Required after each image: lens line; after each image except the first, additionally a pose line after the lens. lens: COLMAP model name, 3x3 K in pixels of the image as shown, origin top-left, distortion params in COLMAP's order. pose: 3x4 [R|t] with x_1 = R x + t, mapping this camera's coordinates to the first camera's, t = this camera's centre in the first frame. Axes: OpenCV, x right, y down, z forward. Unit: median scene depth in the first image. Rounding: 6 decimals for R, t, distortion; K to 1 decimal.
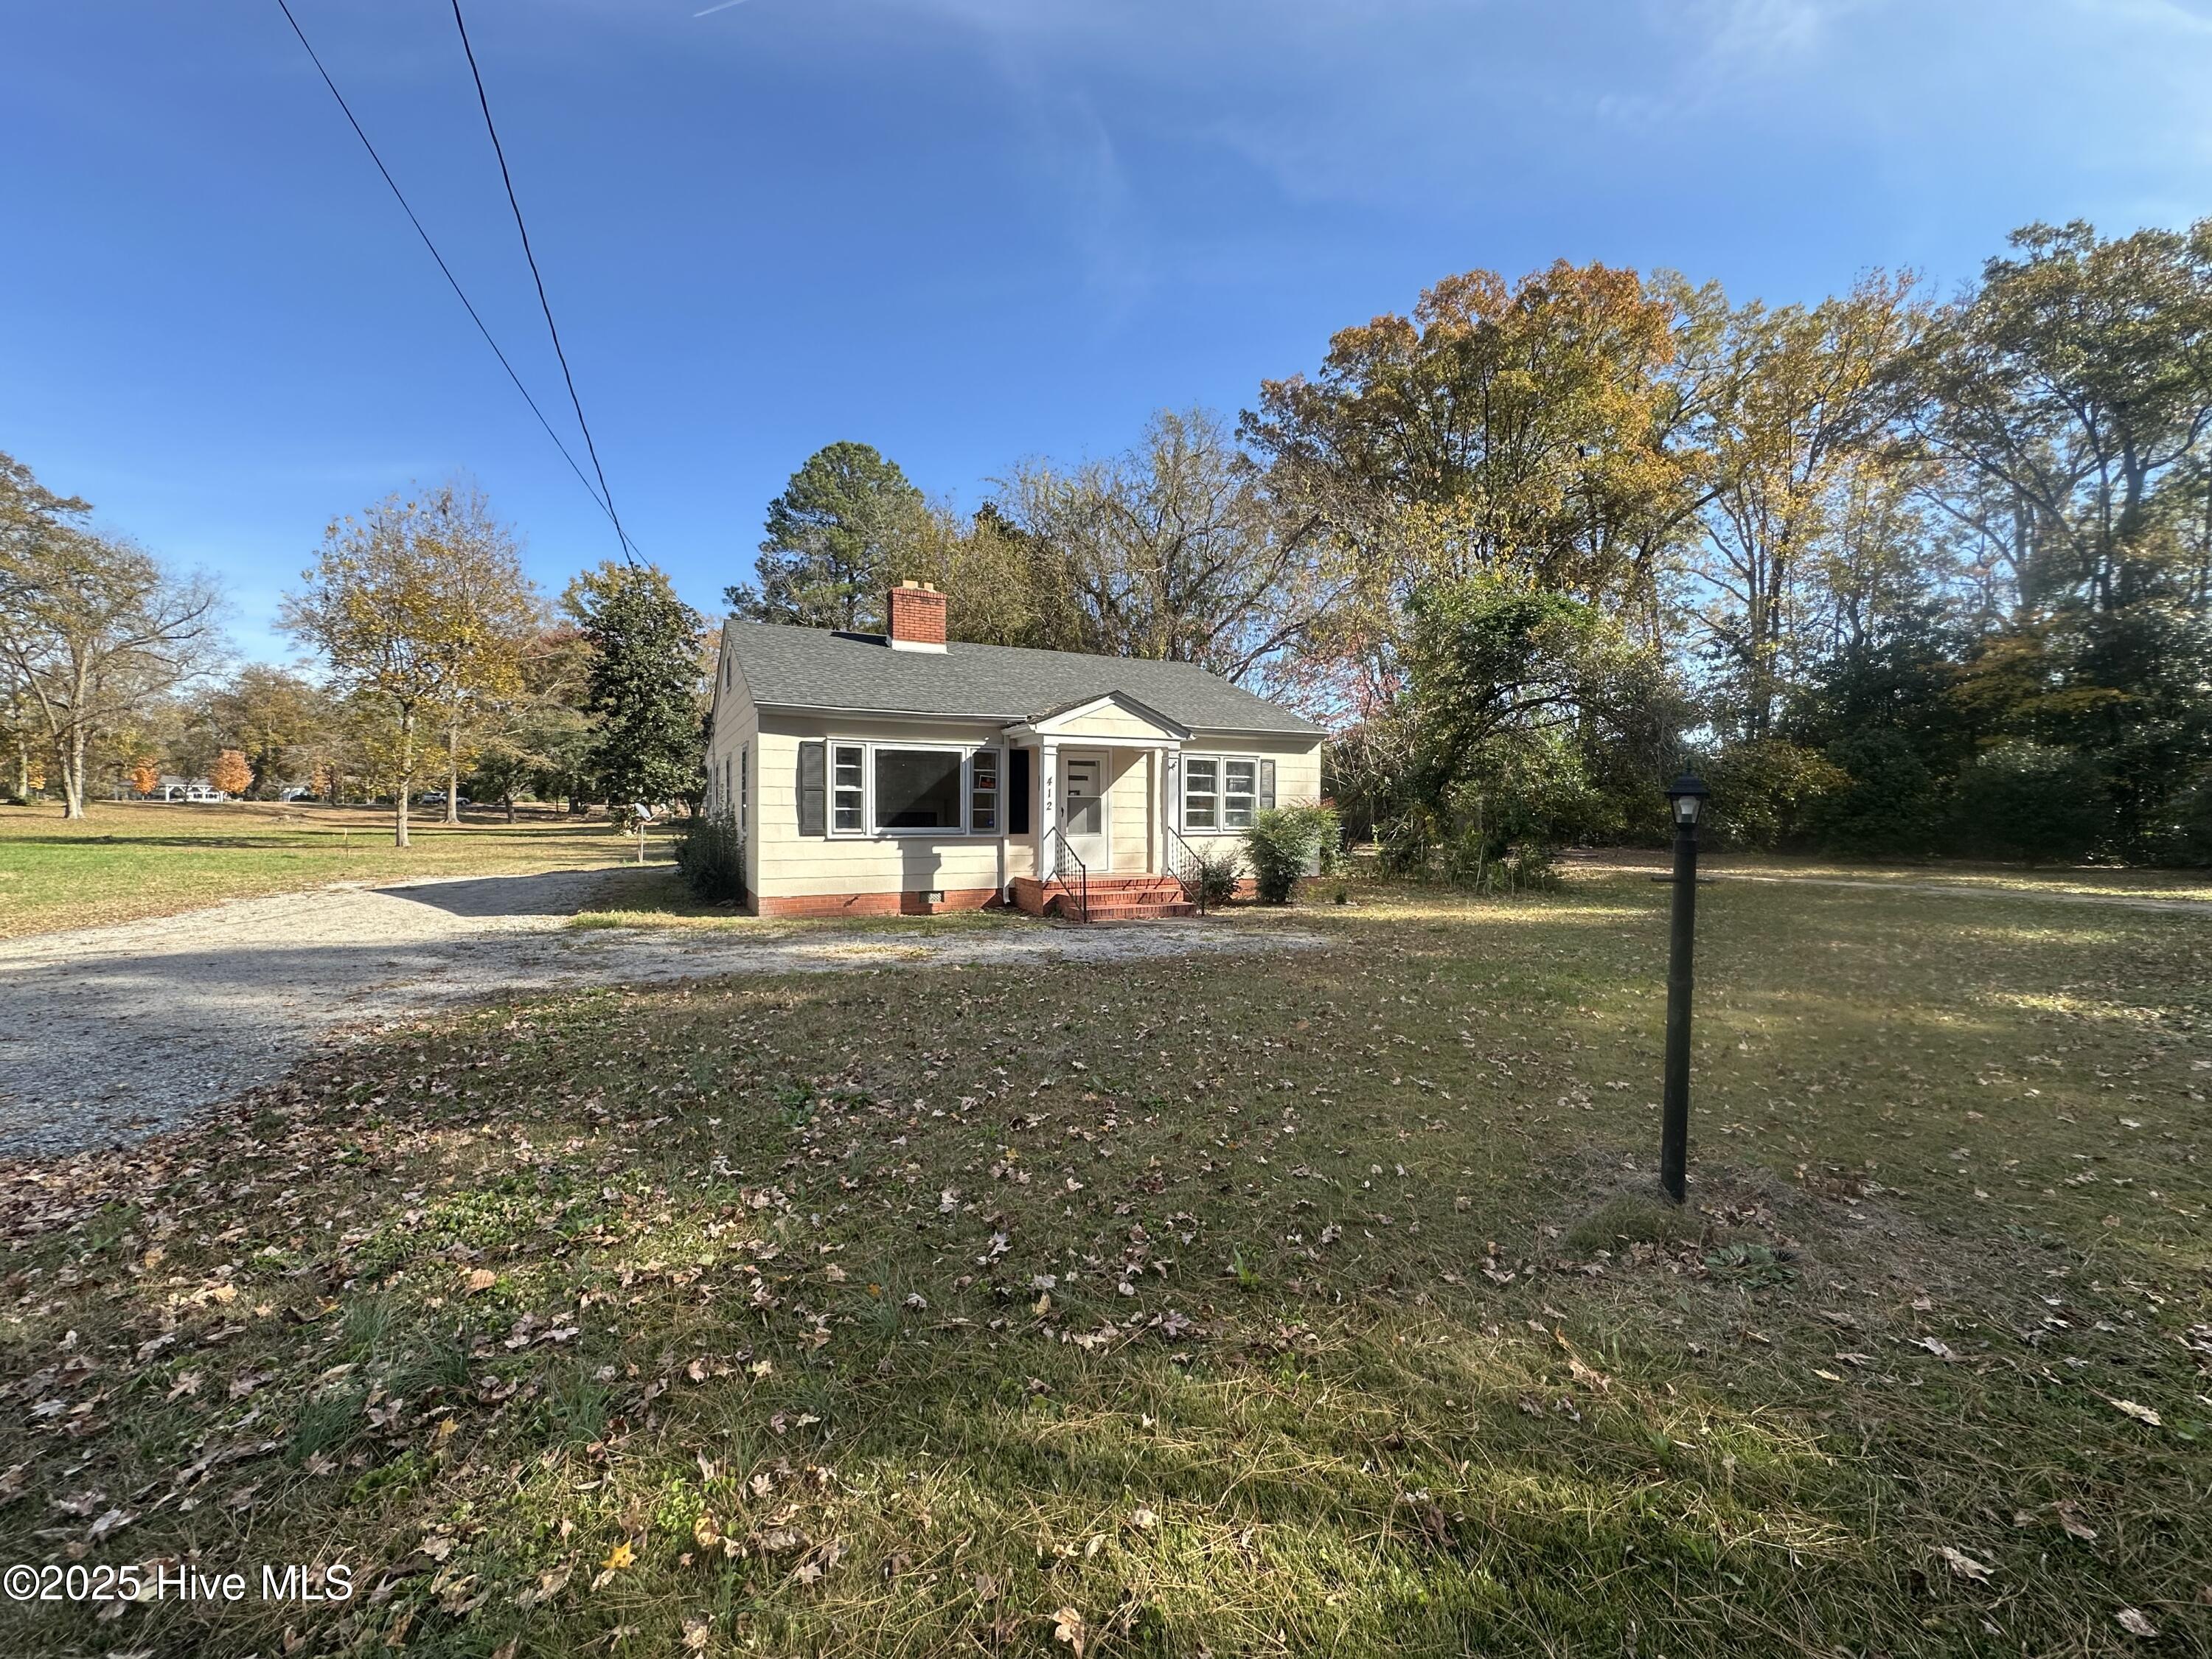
lens RADIAL K [[885.7, 0, 1103.3], [0, 885.7, 830.3], [0, 0, 1]] dist [-0.004347, 0.000347]
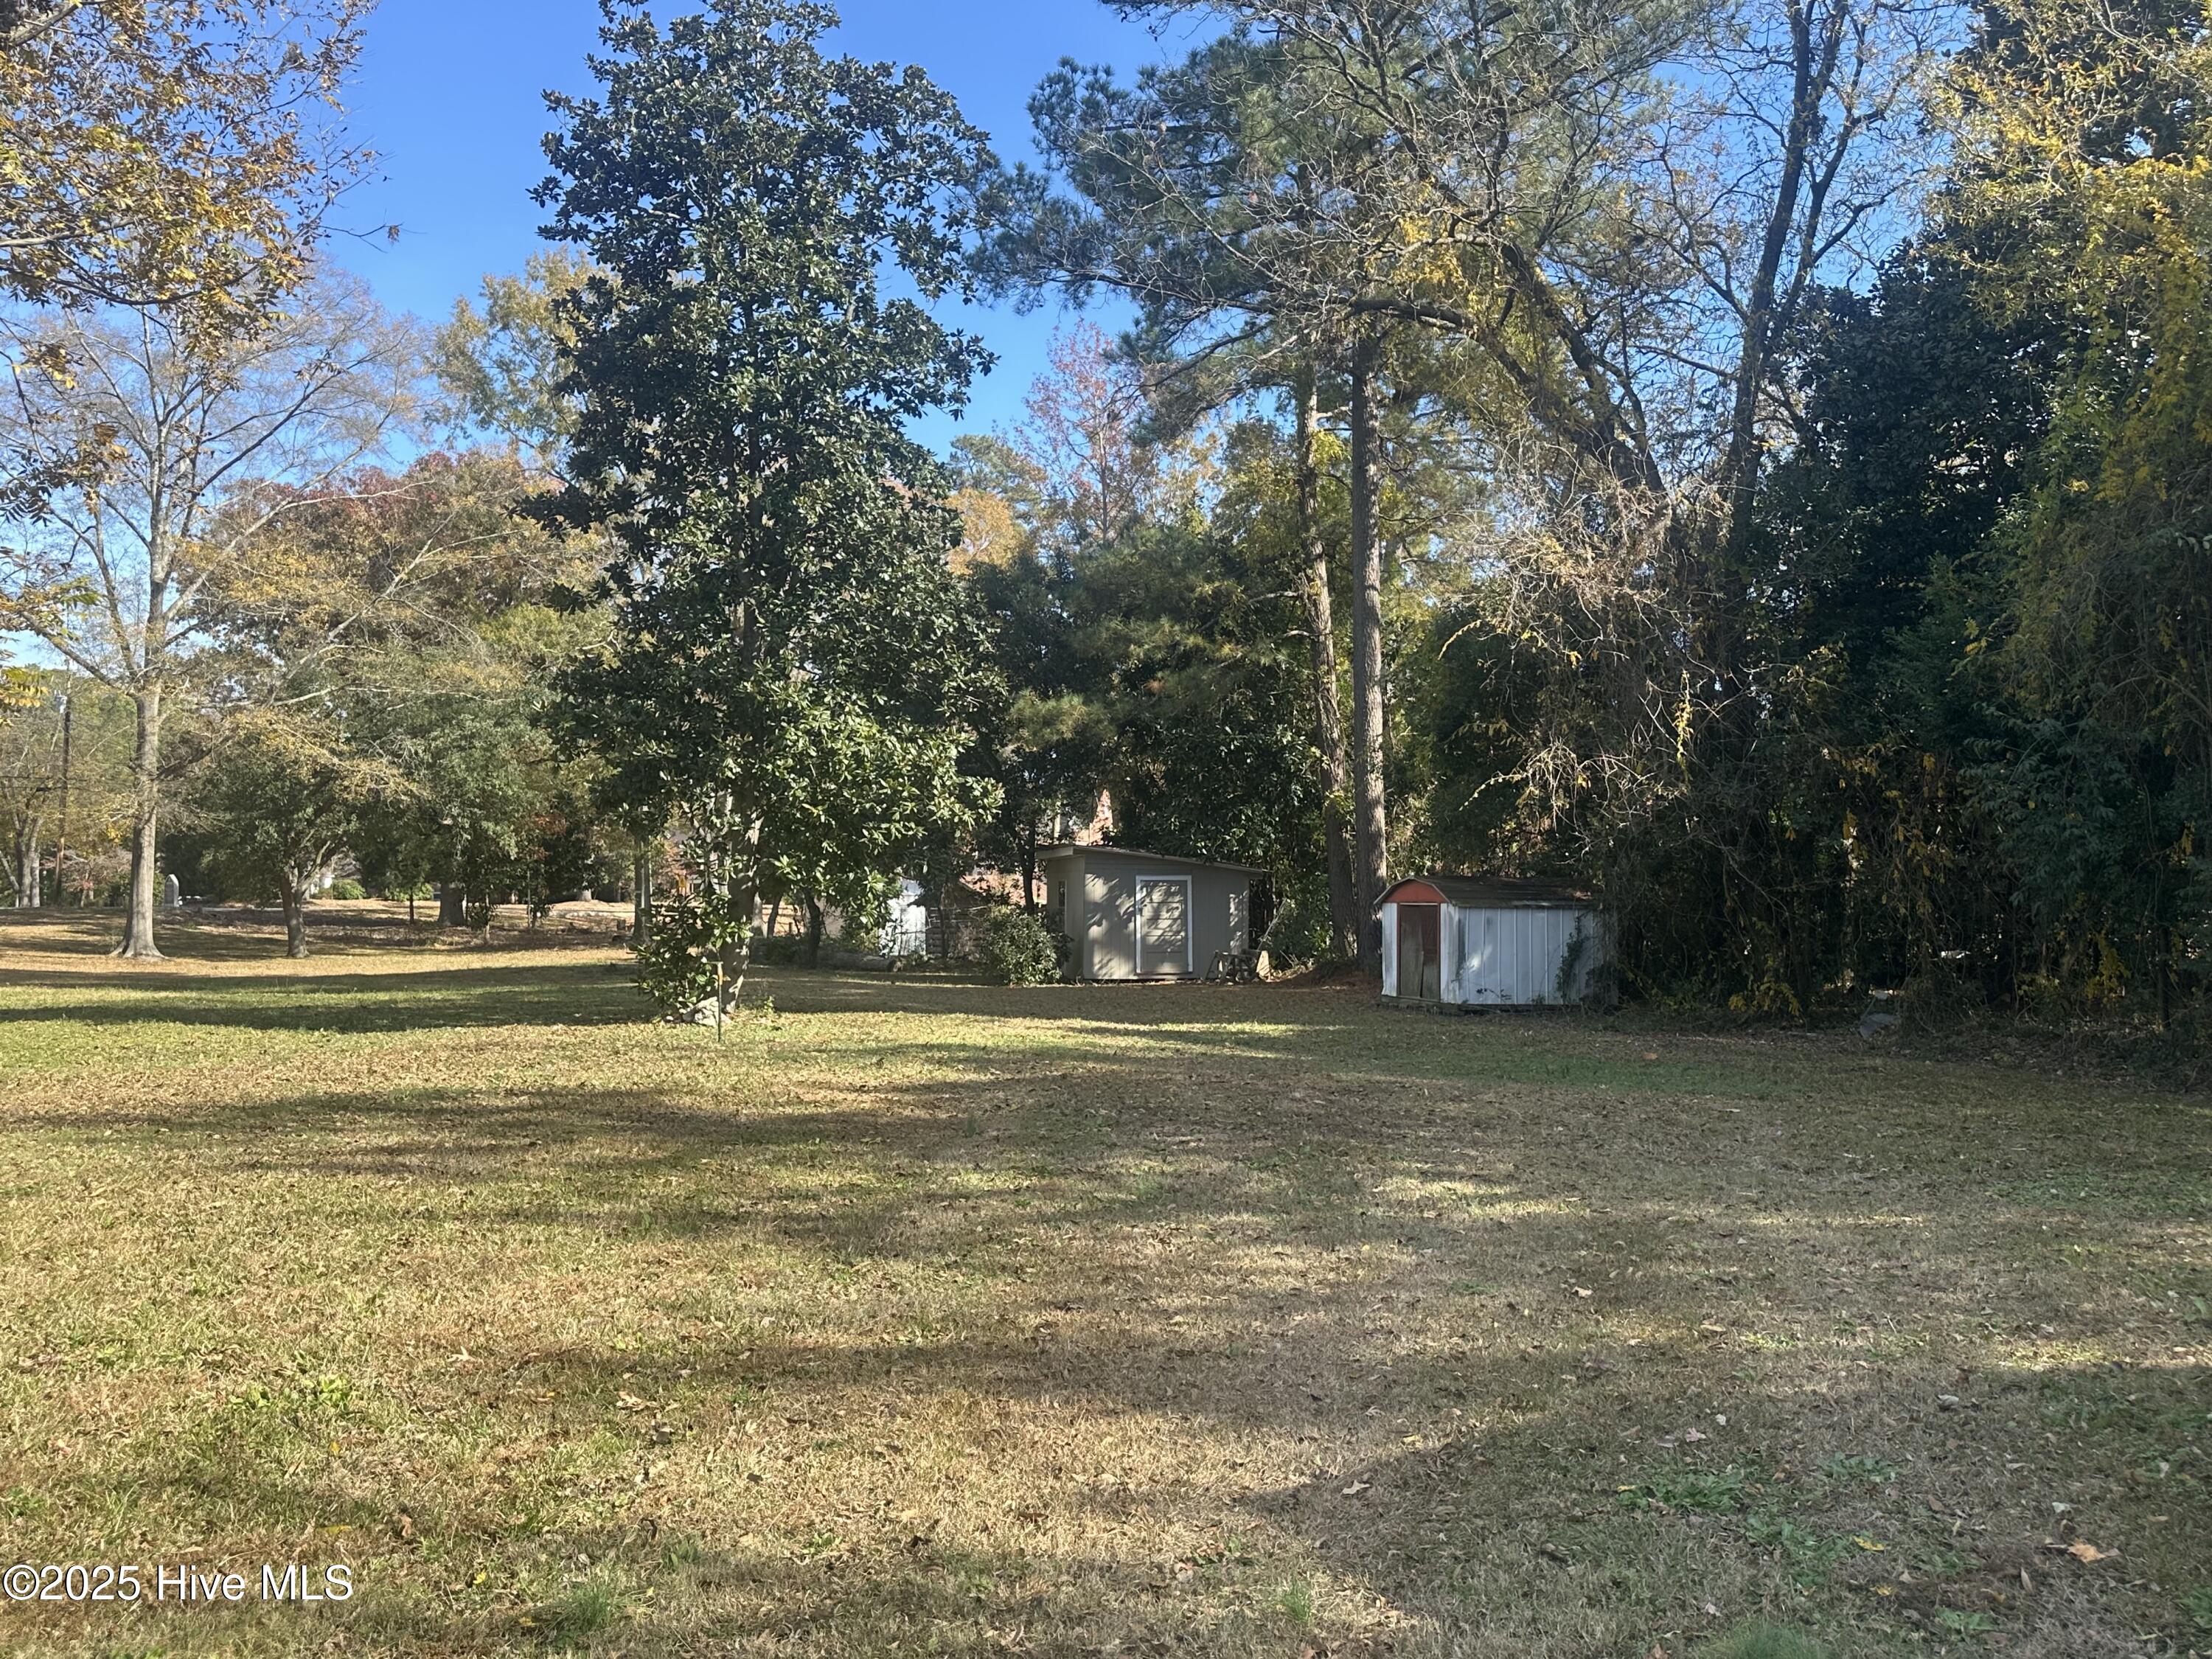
lens RADIAL K [[1876.8, 0, 1107.9], [0, 1876.8, 827.8], [0, 0, 1]] dist [0.046339, -0.009166]
pose [[0.980916, -0.017965, -0.193602, -1.082128], [0.005266, 0.997812, -0.065909, -0.040124], [0.194363, 0.063631, 0.978864, 1.692464]]
